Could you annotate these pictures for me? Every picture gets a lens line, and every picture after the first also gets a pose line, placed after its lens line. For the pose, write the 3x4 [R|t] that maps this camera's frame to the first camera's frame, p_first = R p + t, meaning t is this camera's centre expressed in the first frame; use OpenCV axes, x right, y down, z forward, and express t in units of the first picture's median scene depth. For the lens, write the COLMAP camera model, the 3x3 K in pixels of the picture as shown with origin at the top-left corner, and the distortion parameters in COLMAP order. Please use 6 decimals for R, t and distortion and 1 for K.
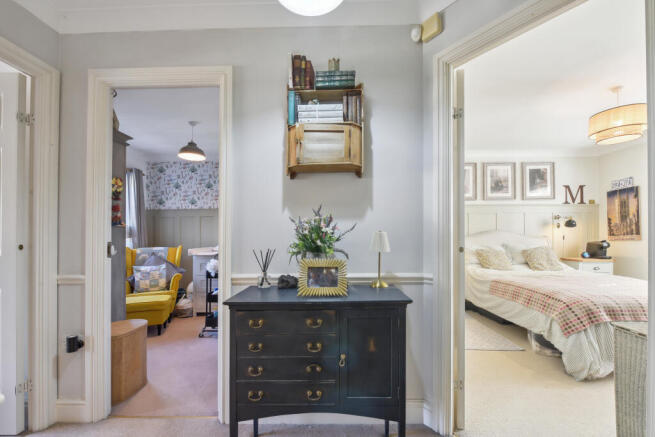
lens RADIAL K [[269.0, 0, 333.1], [0, 269.0, 234.2], [0, 0, 1]] dist [-0.009575, -0.001199]
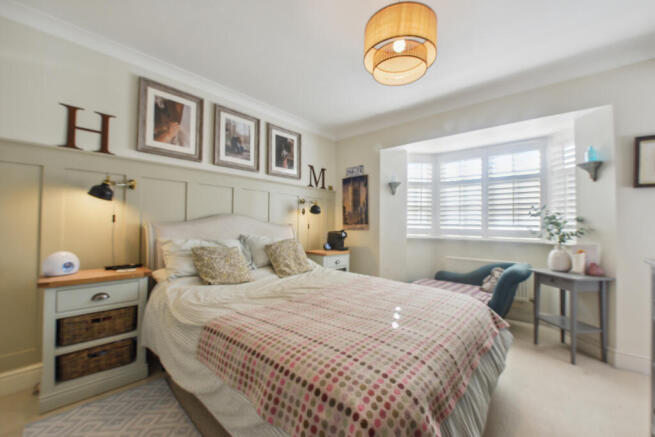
lens RADIAL K [[281.4, 0, 330.3], [0, 281.4, 223.2], [0, 0, 1]] dist [0.000367, 0.000020]
pose [[0.669631, 0.015071, 0.742541, 0.264023], [-0.019366, 0.999808, -0.002828, 0.003834], [-0.742441, -0.012486, 0.669795, 0.368703]]
